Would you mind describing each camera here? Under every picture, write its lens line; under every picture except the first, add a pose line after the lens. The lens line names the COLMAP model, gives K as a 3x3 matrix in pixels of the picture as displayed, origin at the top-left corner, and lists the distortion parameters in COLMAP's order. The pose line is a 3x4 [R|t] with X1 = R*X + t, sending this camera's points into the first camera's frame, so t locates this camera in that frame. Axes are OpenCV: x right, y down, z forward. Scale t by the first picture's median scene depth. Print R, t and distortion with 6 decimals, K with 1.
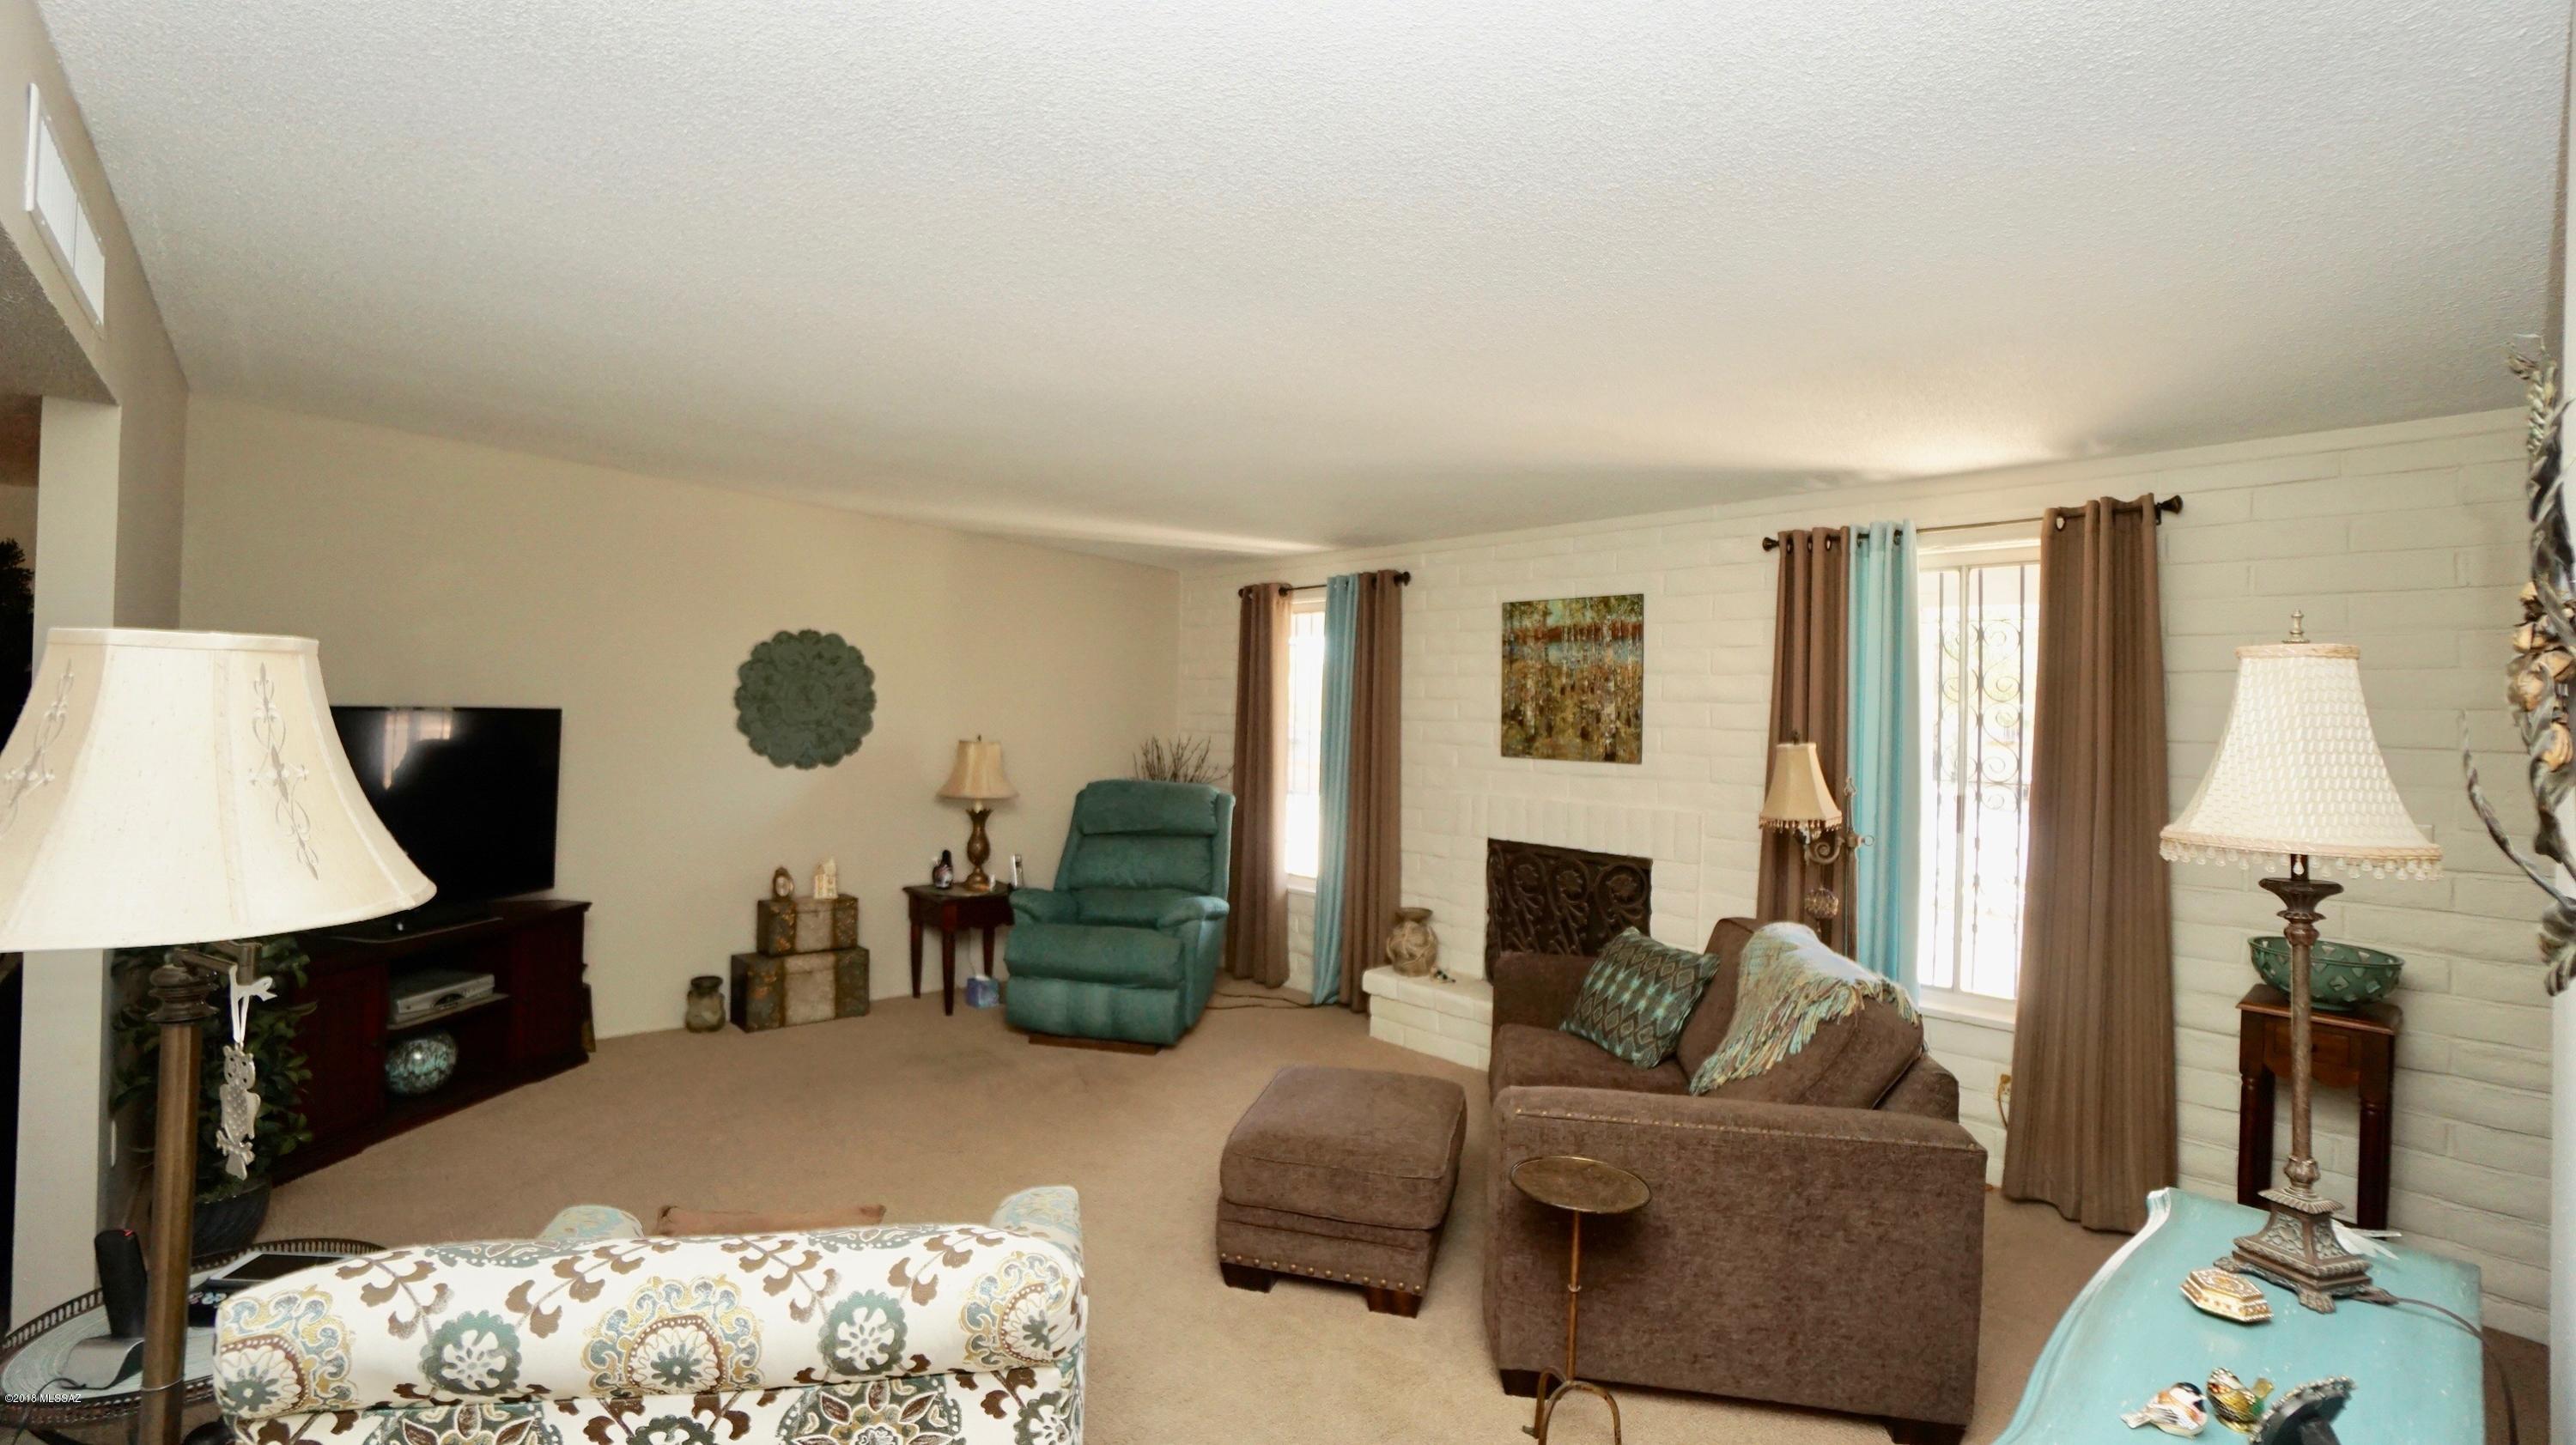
lens RADIAL K [[1138.3, 0, 1297.2], [0, 1138.3, 707.9], [0, 0, 1]] dist [-0.039161, 0.013688]
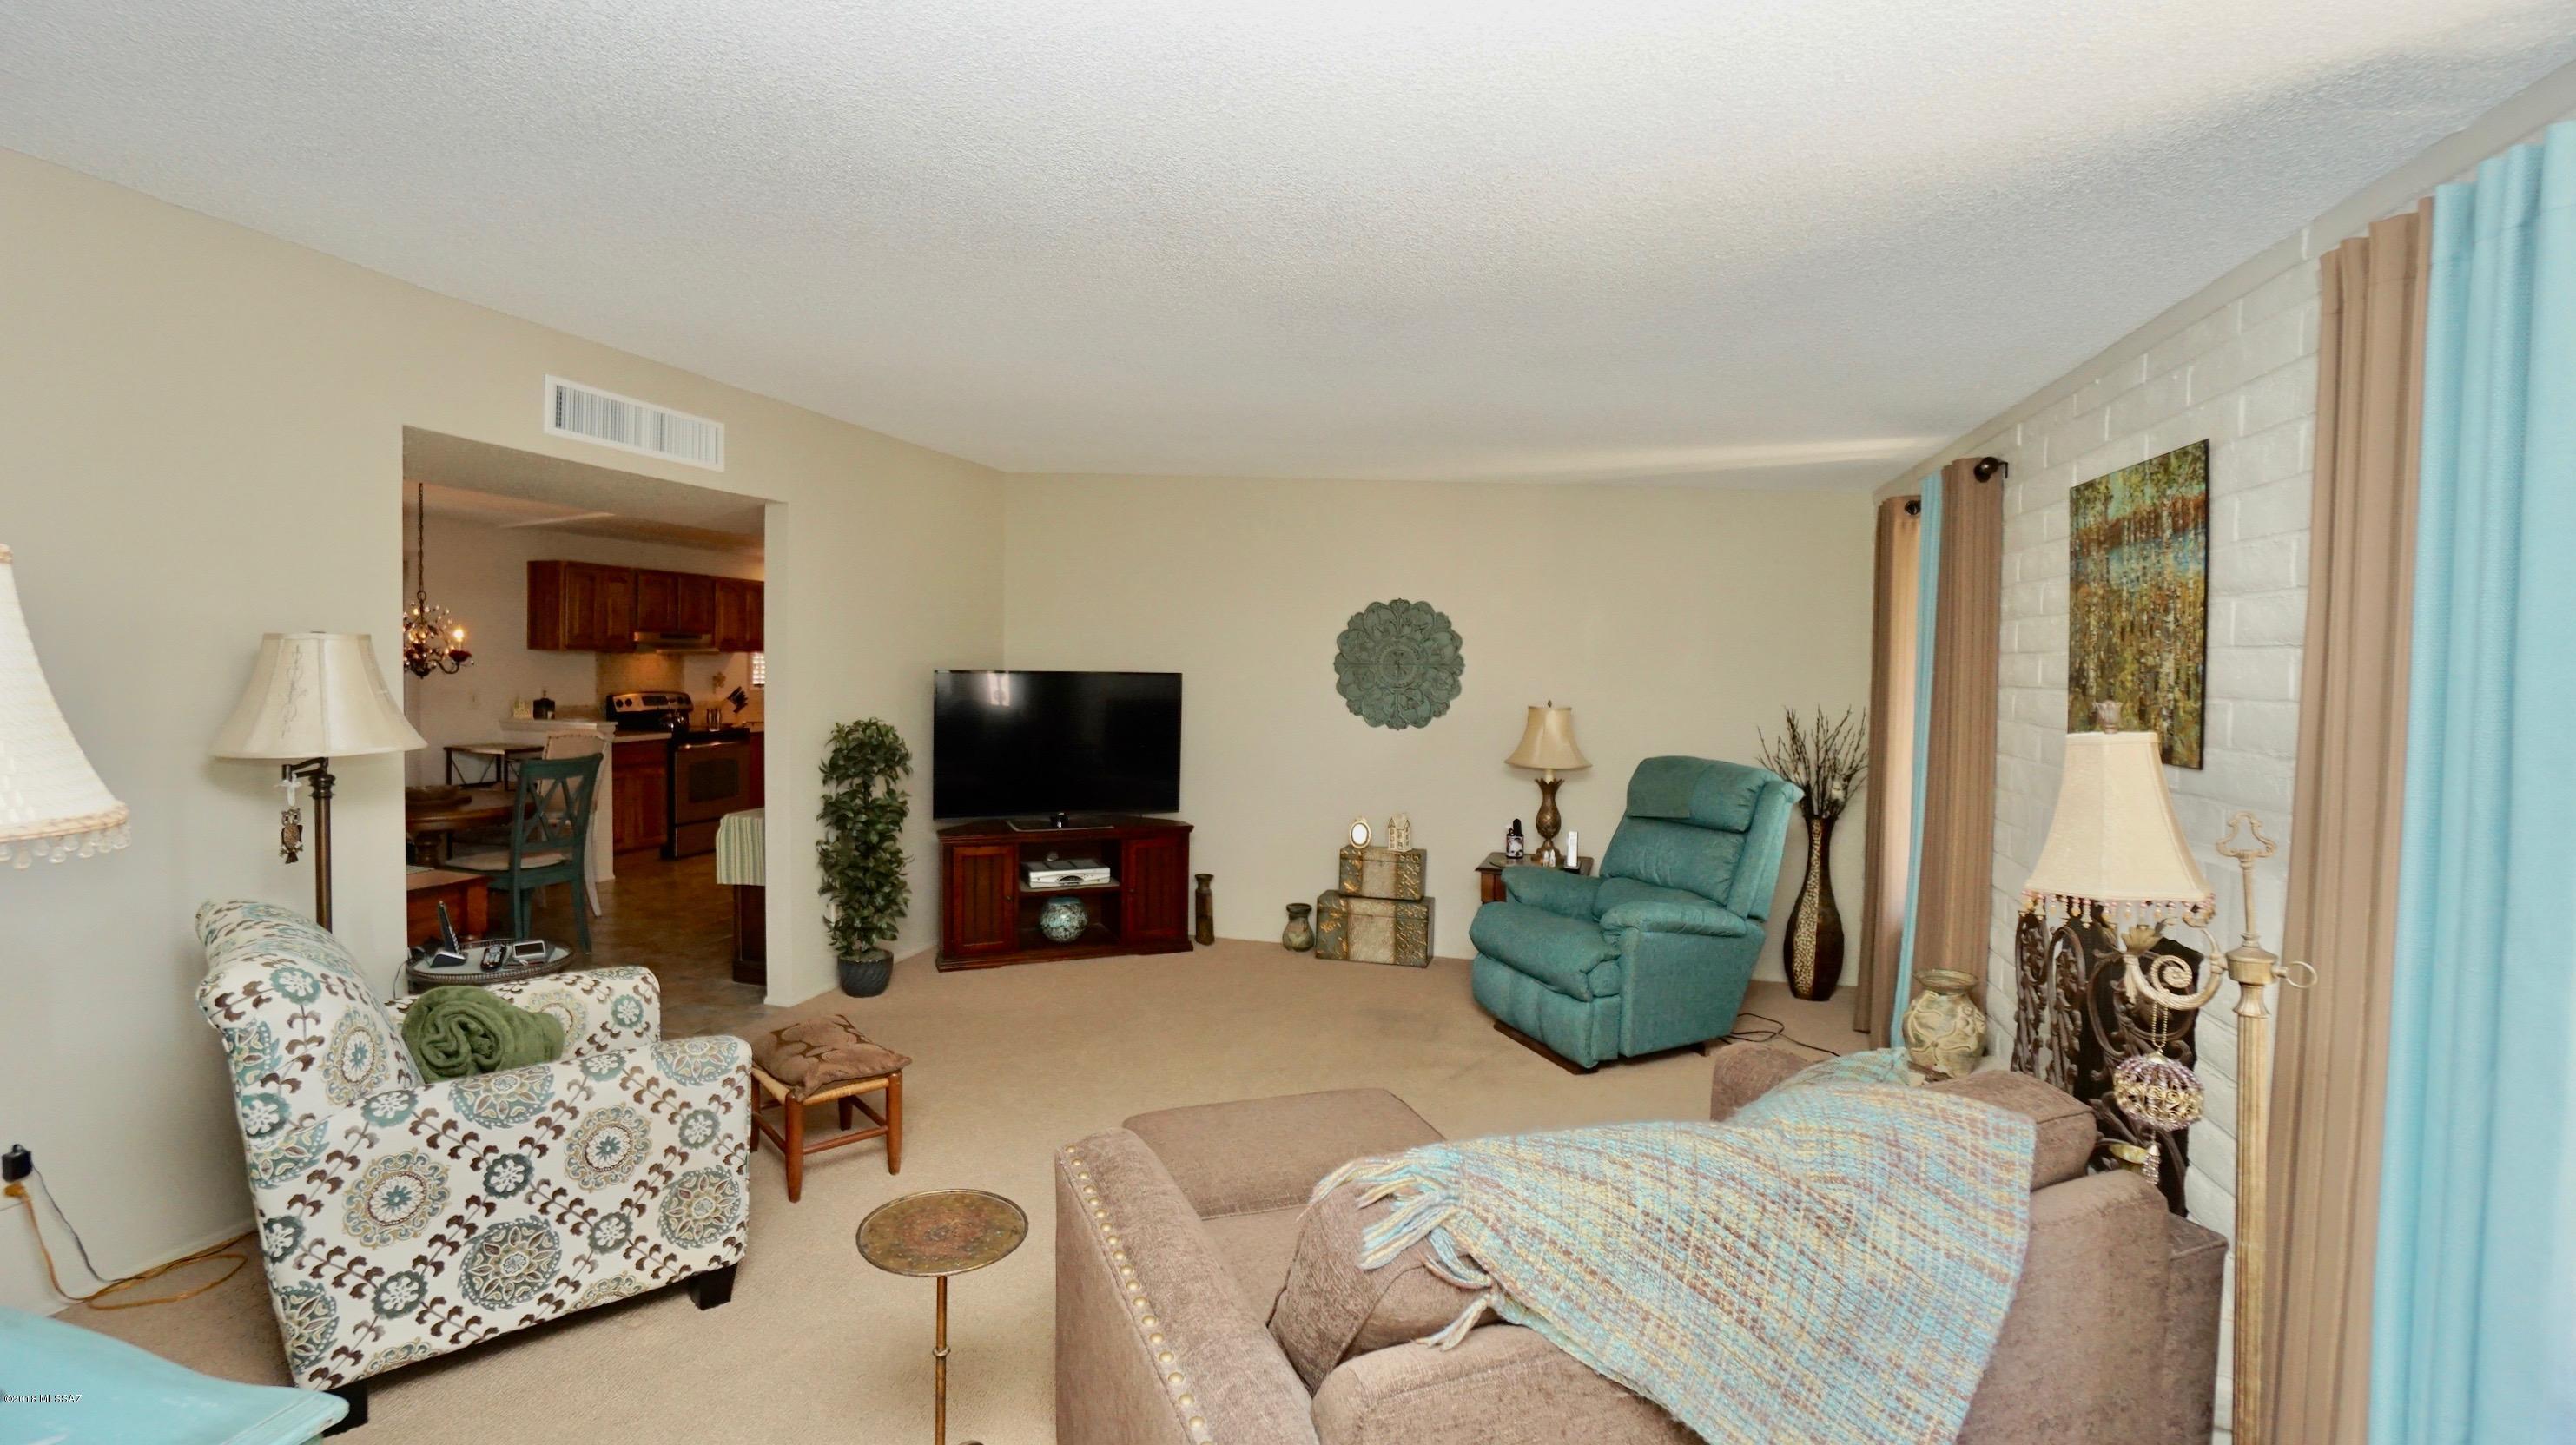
lens RADIAL K [[1138.3, 0, 1210.6], [0, 1138.3, 699.5], [0, 0, 1]] dist [-0.039161, 0.013688]
pose [[0.540566, 0.015122, -0.841166, 0.483699], [0.000291, 0.999835, 0.018161, 0.008002], [0.841302, -0.010062, 0.540472, 0.344957]]
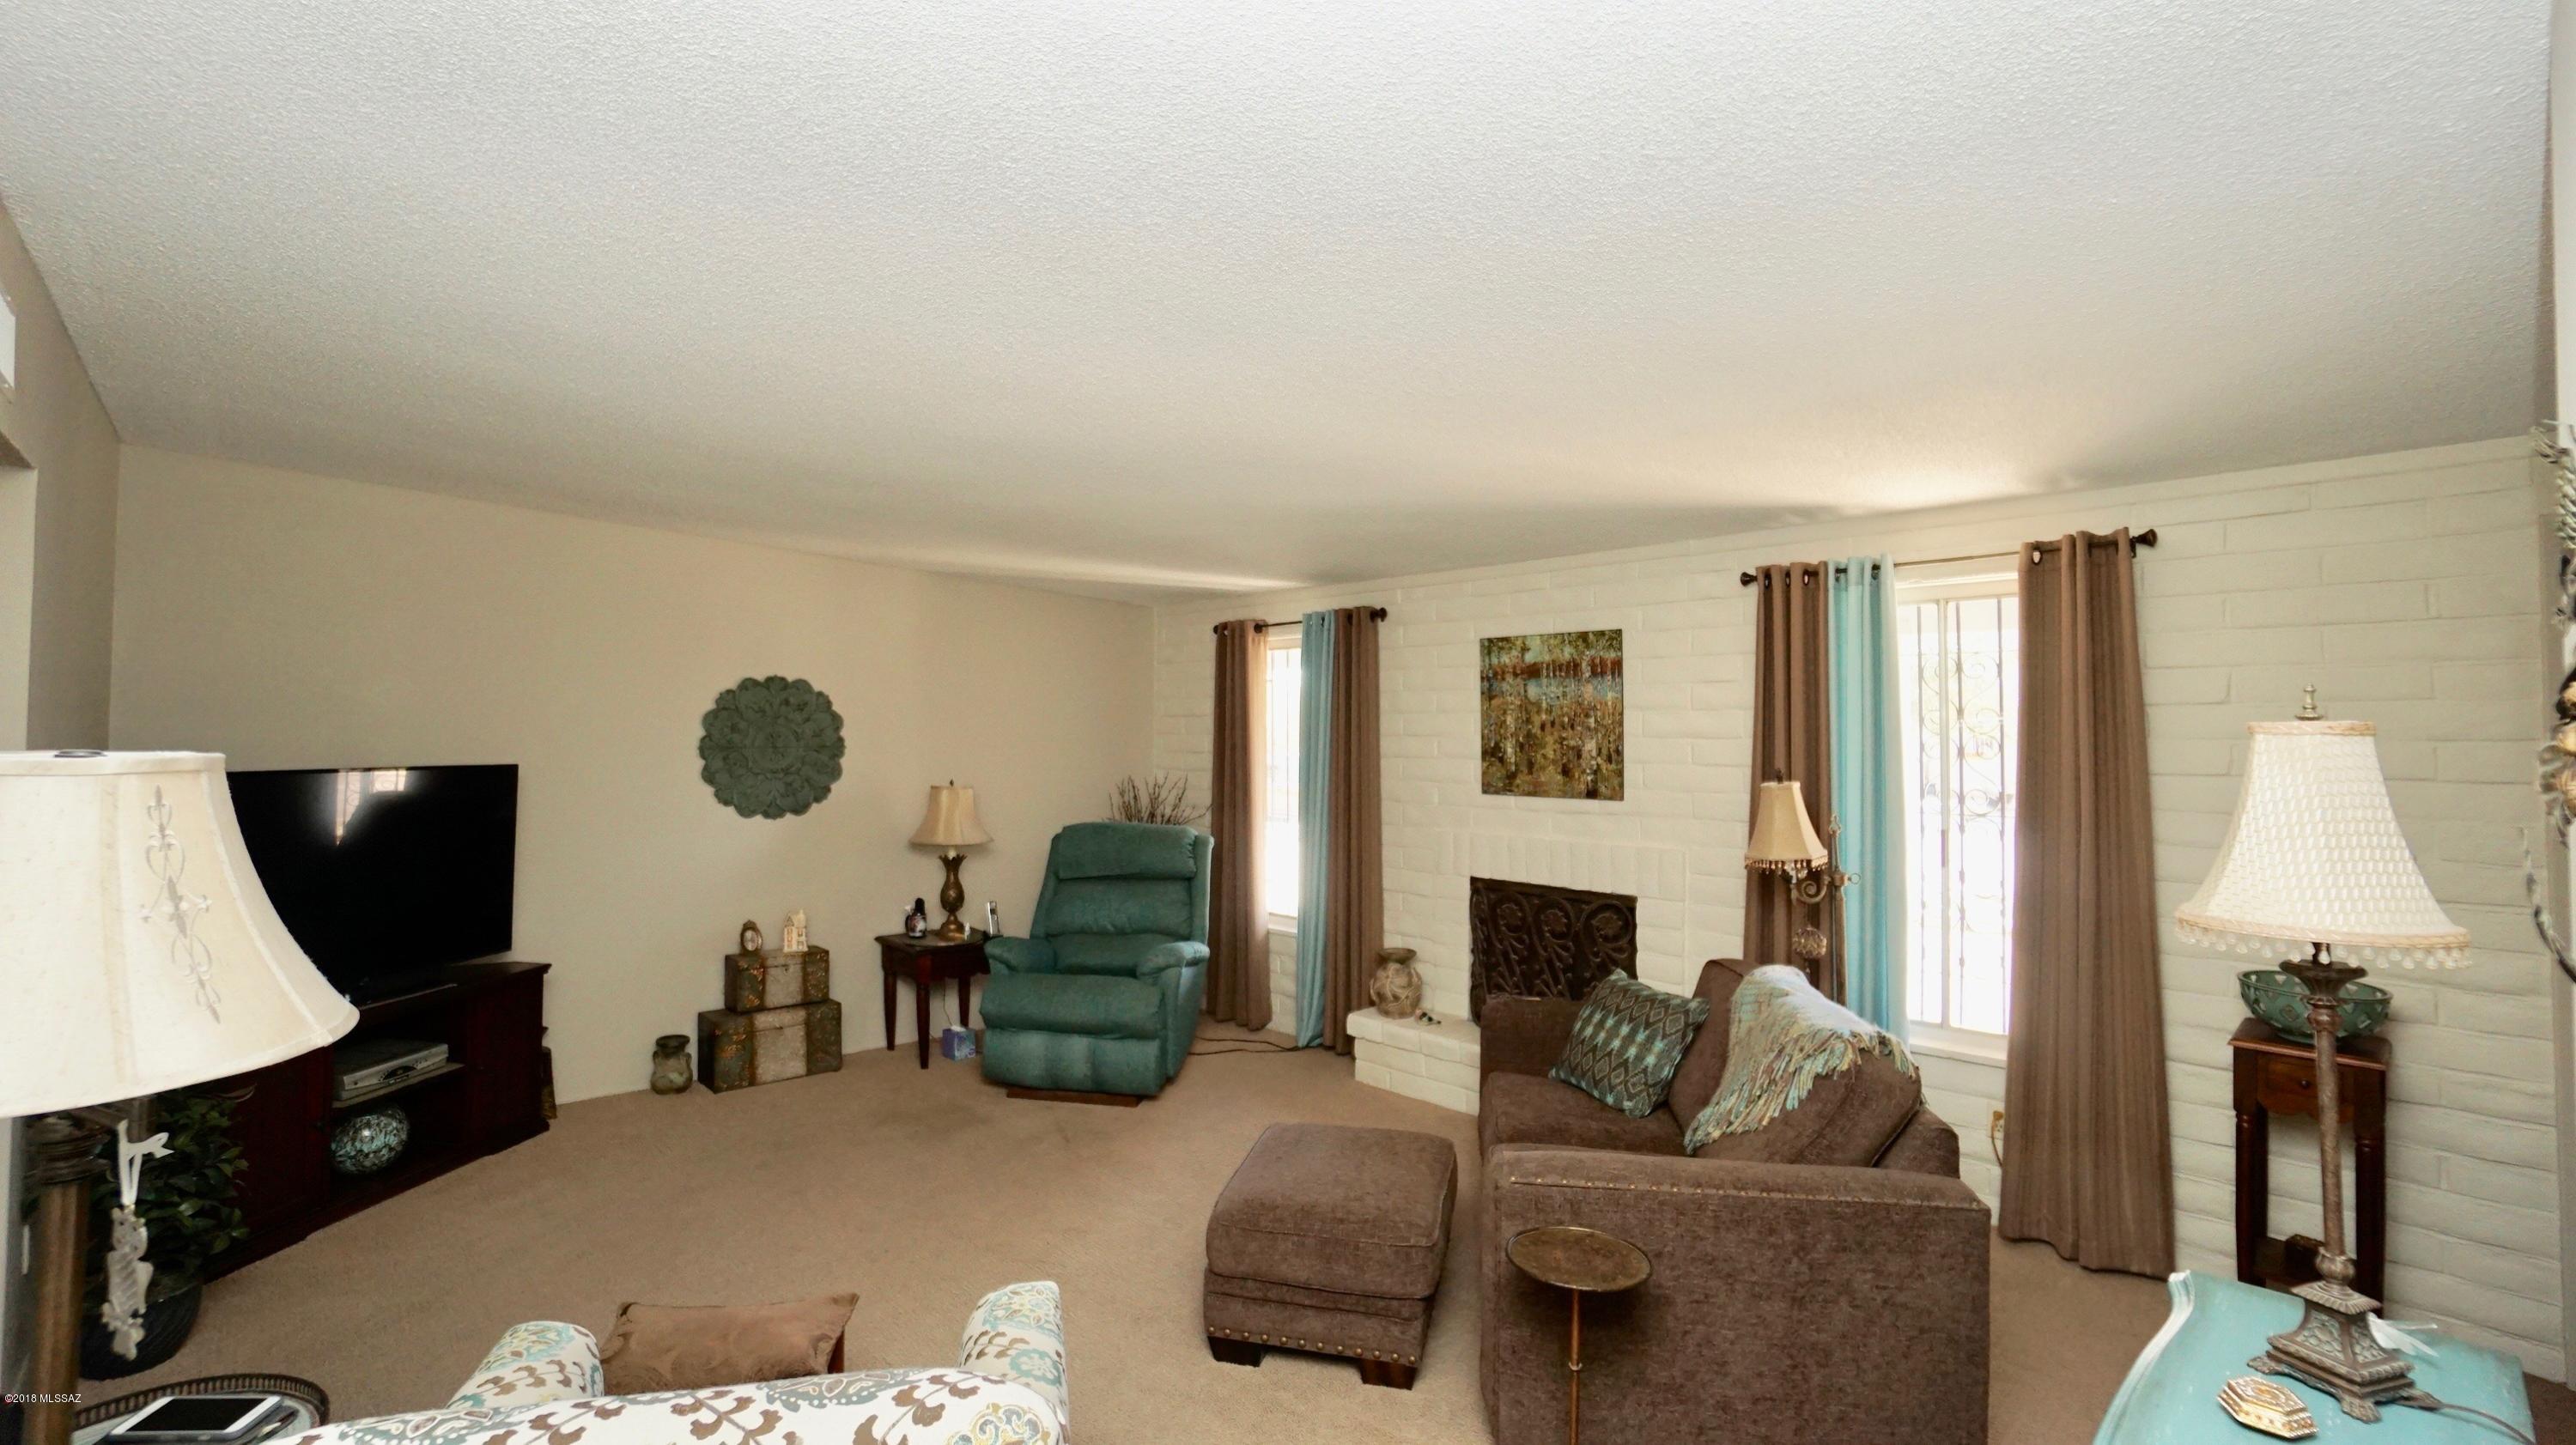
lens RADIAL K [[1138.3, 0, 1303.2], [0, 1138.3, 708.5], [0, 0, 1]] dist [-0.039161, 0.013688]
pose [[0.999474, -0.018746, 0.026481, -0.001495], [0.019257, 0.999631, -0.019161, -0.017417], [-0.026112, 0.019661, 0.999466, 0.014141]]
